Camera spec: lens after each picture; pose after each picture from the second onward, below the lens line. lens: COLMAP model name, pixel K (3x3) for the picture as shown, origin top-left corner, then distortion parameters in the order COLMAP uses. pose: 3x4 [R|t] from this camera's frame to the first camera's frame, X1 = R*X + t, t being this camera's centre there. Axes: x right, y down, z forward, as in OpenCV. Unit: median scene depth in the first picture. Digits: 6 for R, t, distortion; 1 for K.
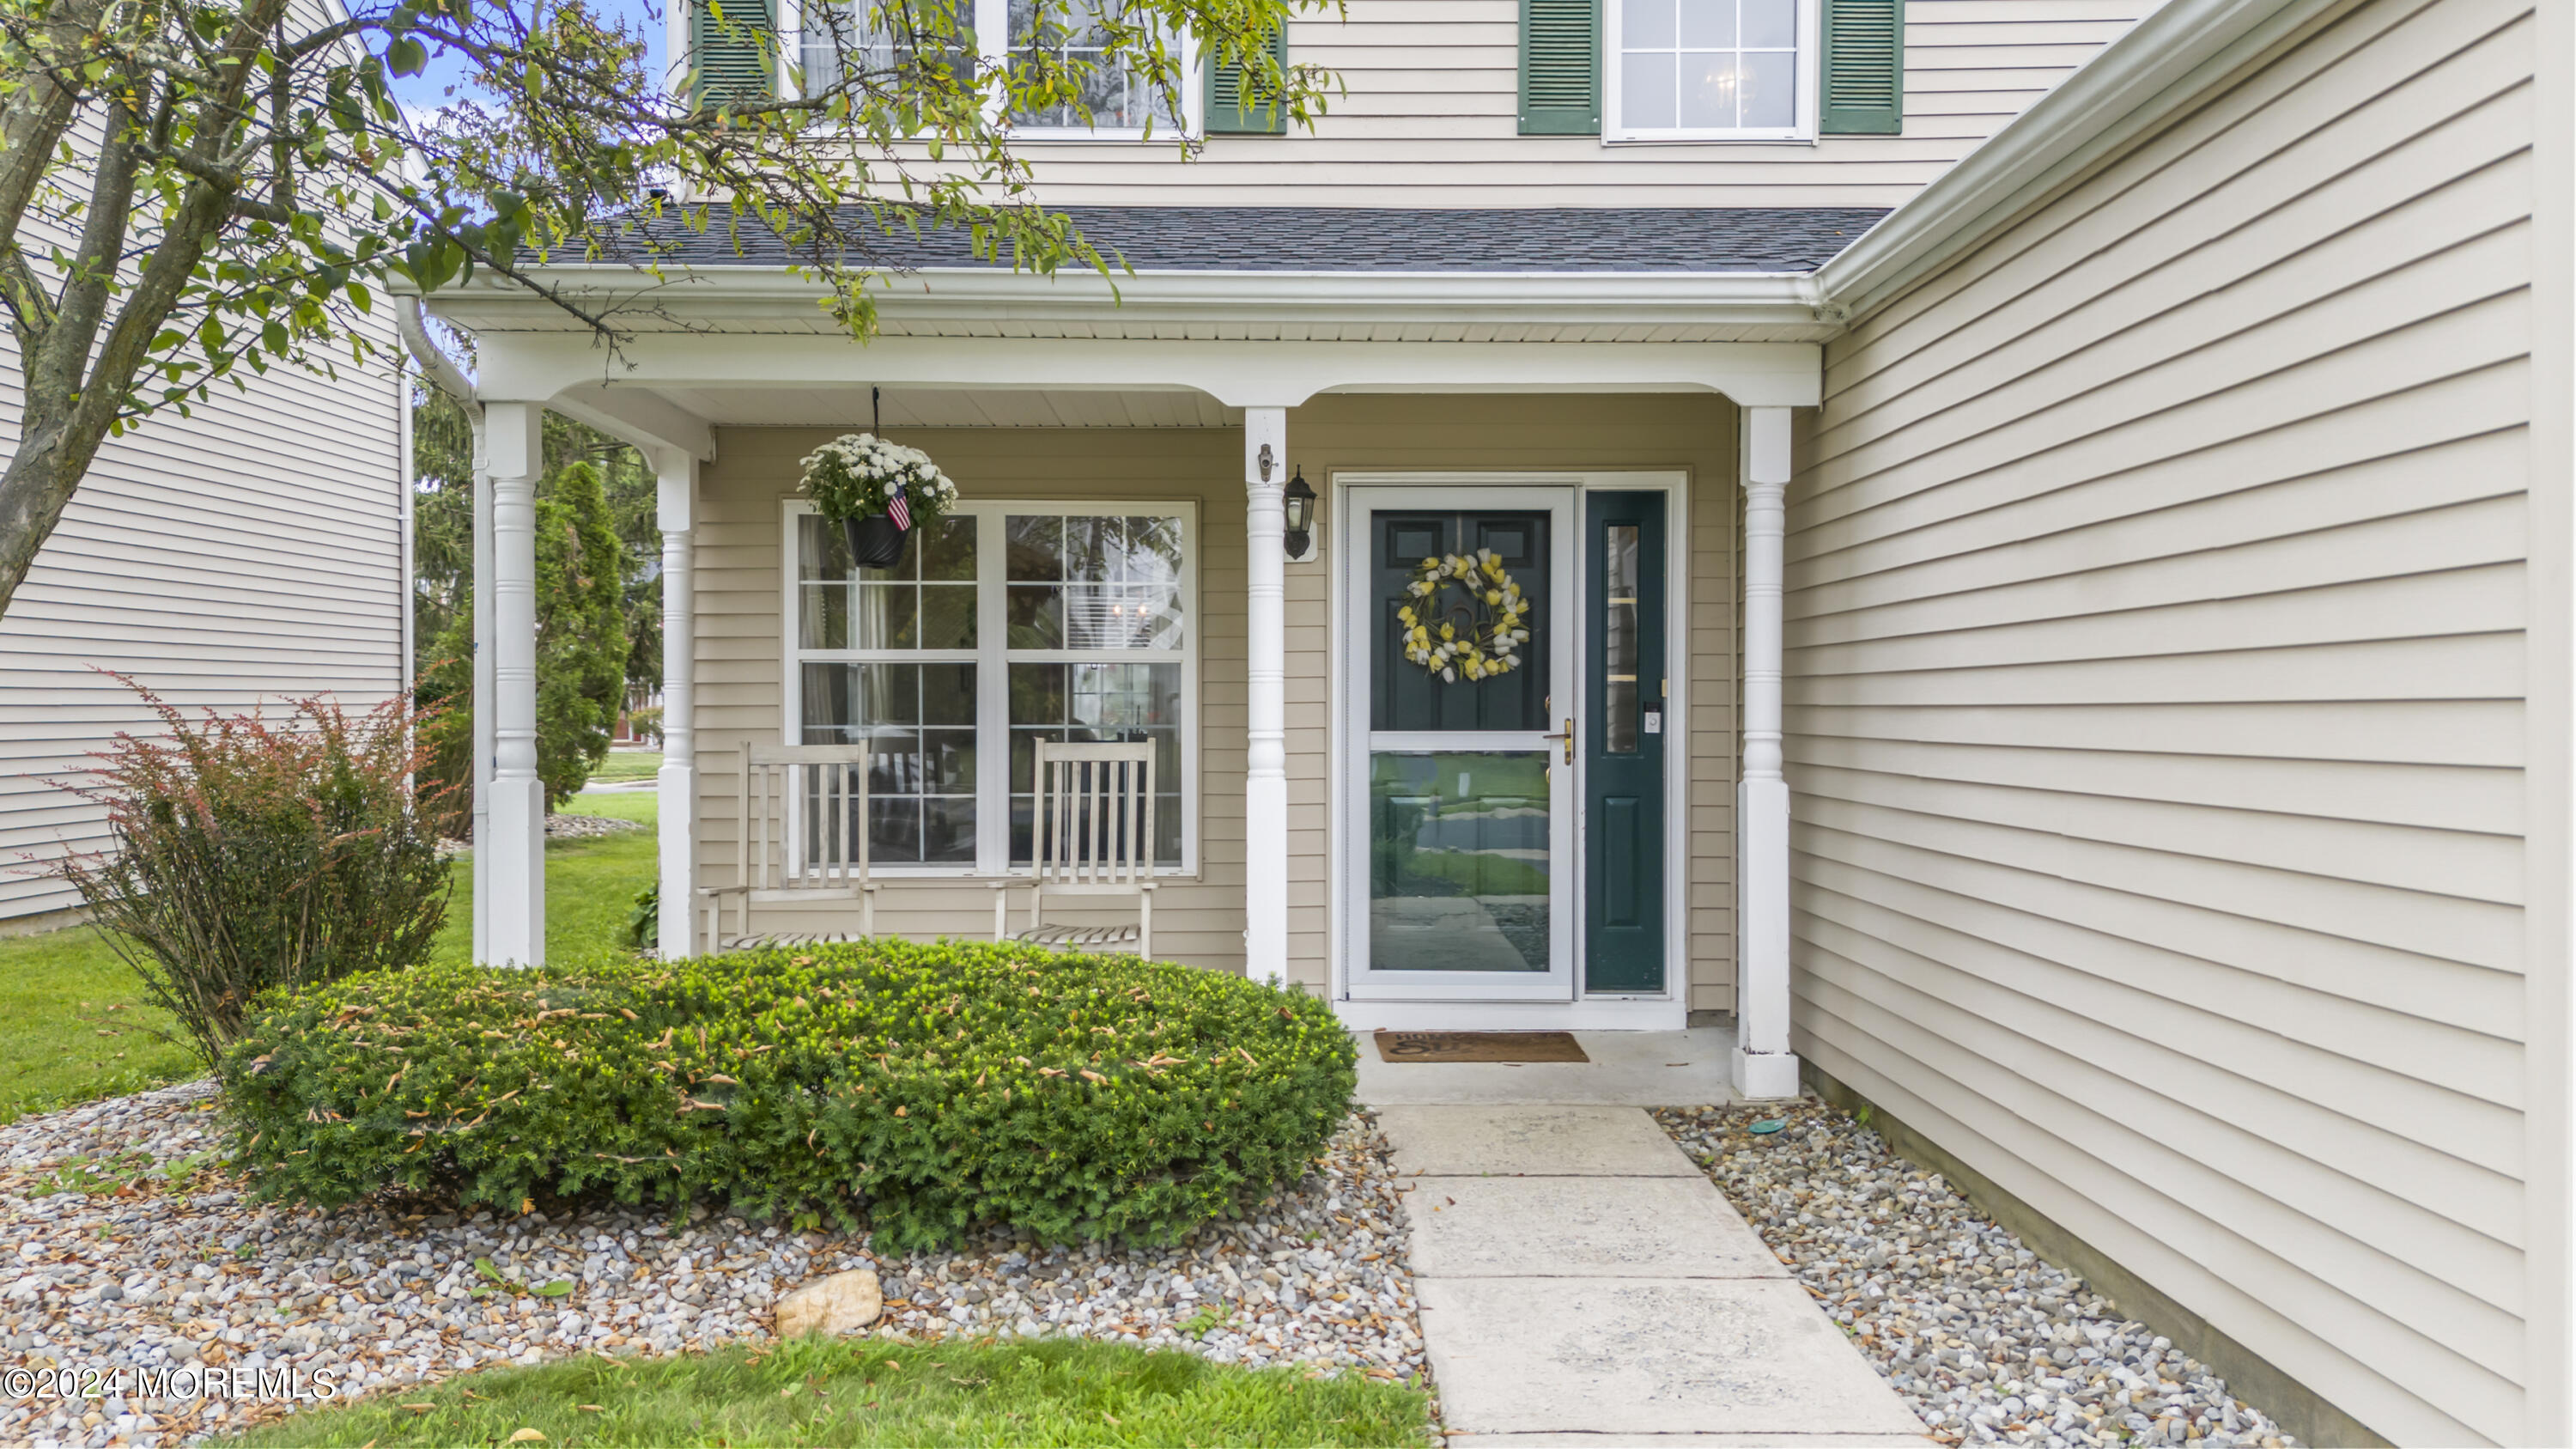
lens RADIAL K [[1930.9, 0, 1271.9], [0, 1930.9, 713.9], [0, 0, 1]] dist [0.067113, -0.001489]
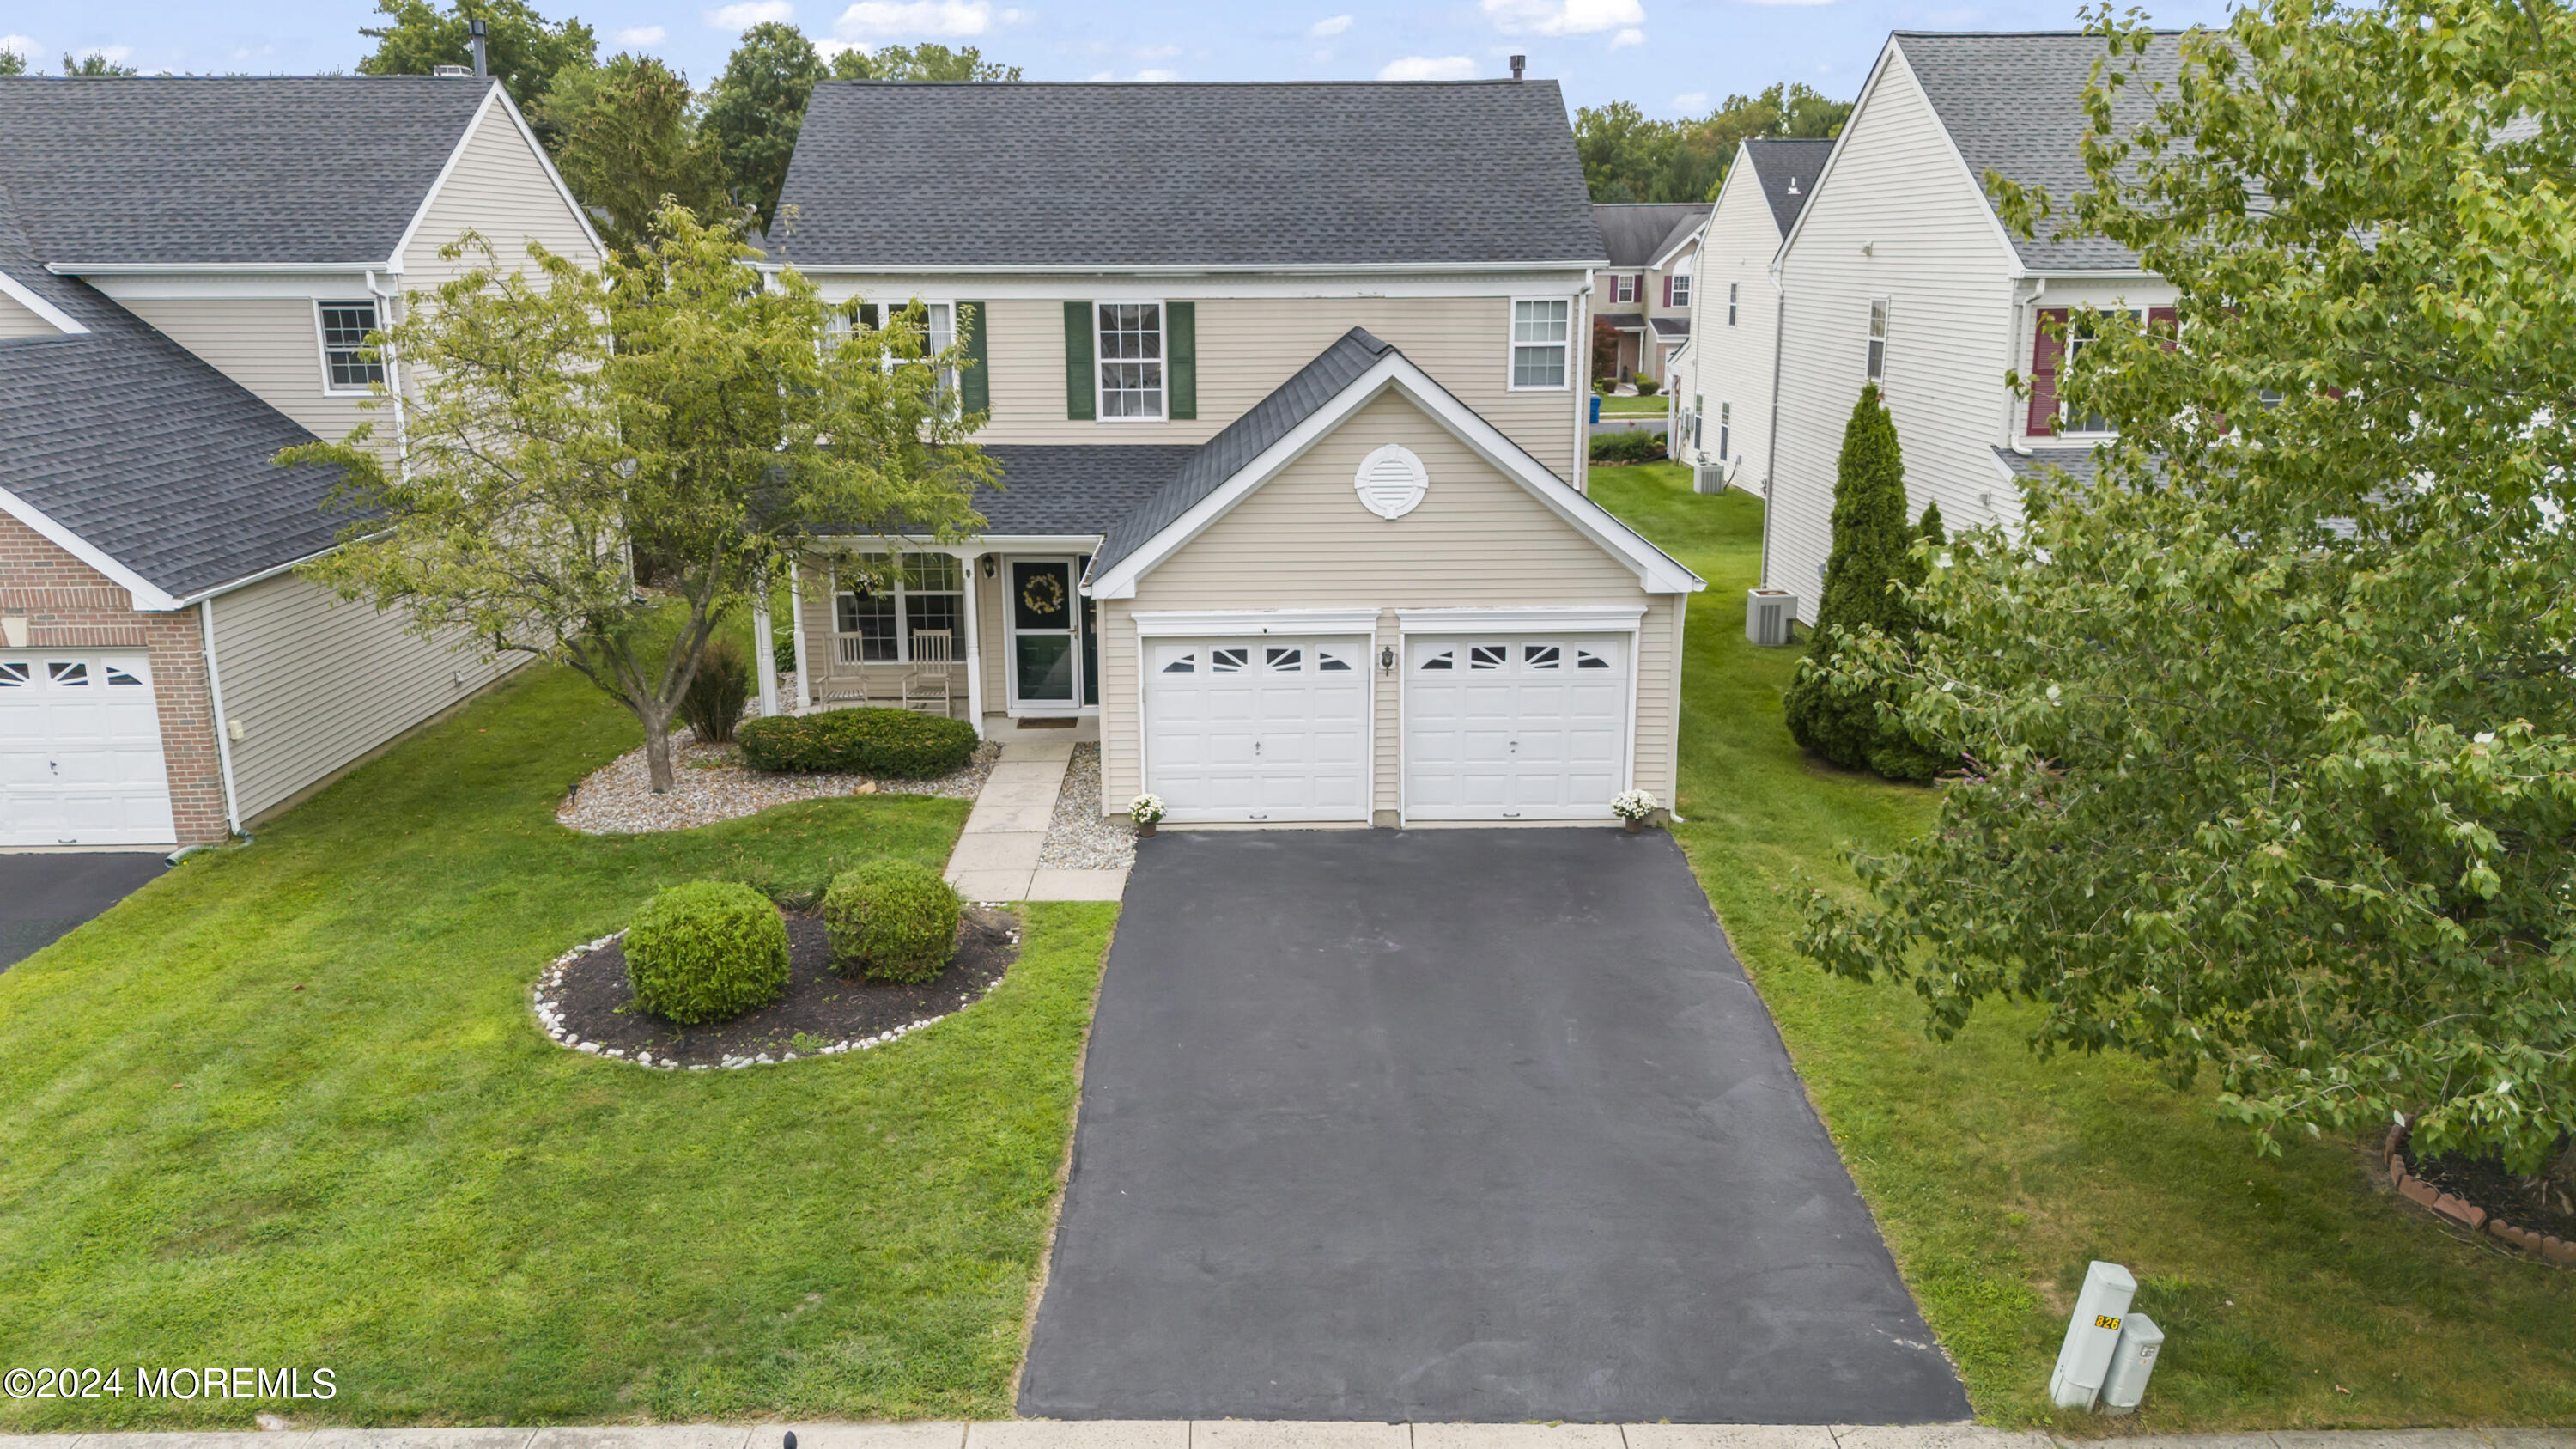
lens RADIAL K [[1930.9, 0, 1302.4], [0, 1930.9, 720.6], [0, 0, 1]] dist [0.067113, -0.001489]
pose [[0.999497, -0.009830, 0.030167, 0.438158], [0.002706, 0.973740, 0.227648, -0.586998], [-0.031612, -0.227452, 0.973276, -2.255552]]
